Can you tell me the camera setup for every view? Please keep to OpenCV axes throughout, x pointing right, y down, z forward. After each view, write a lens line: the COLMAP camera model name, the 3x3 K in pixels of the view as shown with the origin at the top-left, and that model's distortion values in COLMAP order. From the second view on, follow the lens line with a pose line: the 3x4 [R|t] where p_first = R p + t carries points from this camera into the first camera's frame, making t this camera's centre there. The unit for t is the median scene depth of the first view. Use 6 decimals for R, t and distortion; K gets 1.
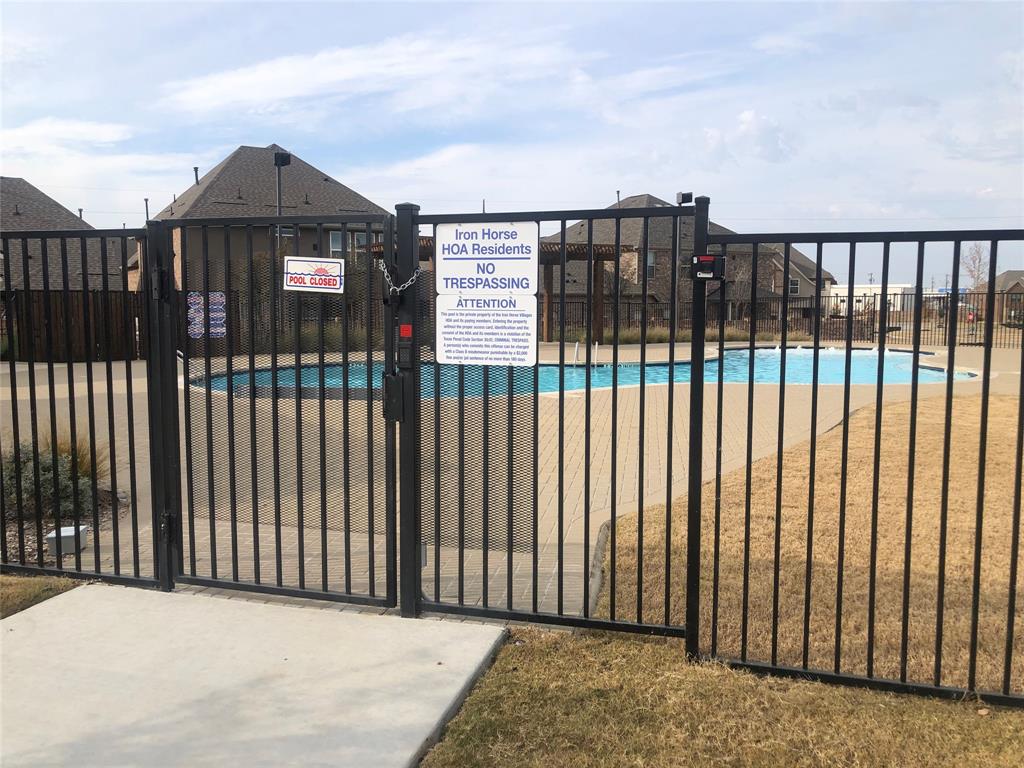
lens RADIAL K [[827.8, 0, 509.2], [0, 827.8, 386.4], [0, 0, 1]] dist [0.034638, -0.036984]
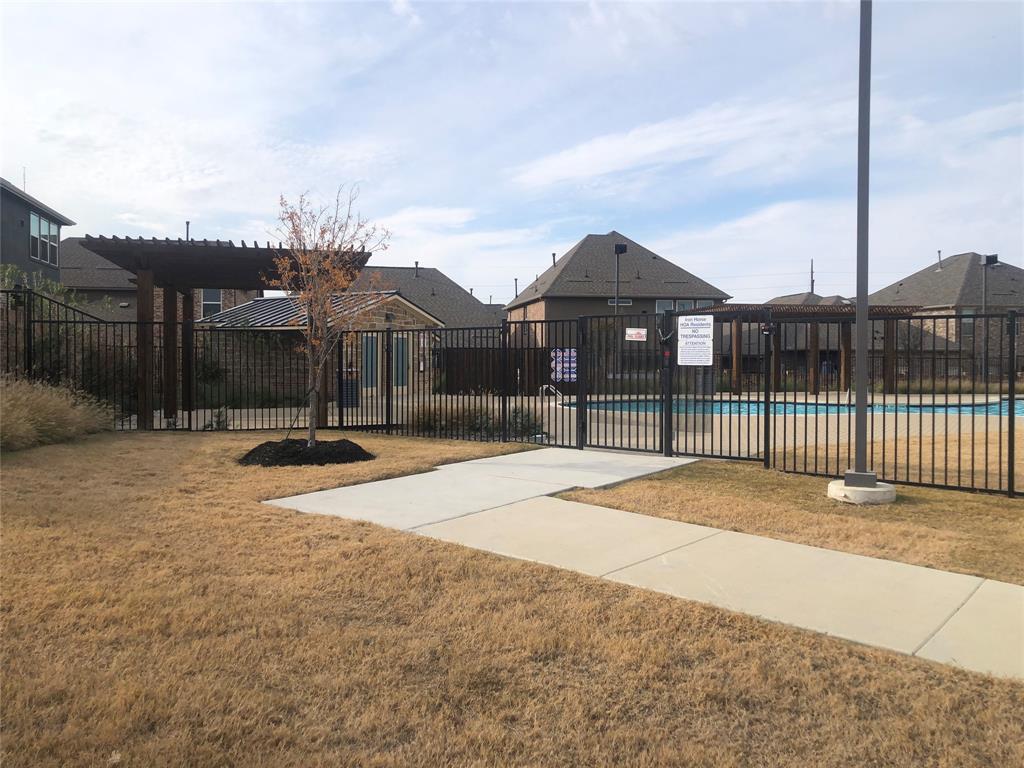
lens RADIAL K [[827.8, 0, 510.8], [0, 827.8, 380.3], [0, 0, 1]] dist [0.034638, -0.036984]
pose [[0.925600, 0.011204, -0.378337, 0.407306], [-0.041456, 0.996549, -0.071910, 0.226937], [0.376226, 0.082244, 0.922870, -1.637574]]
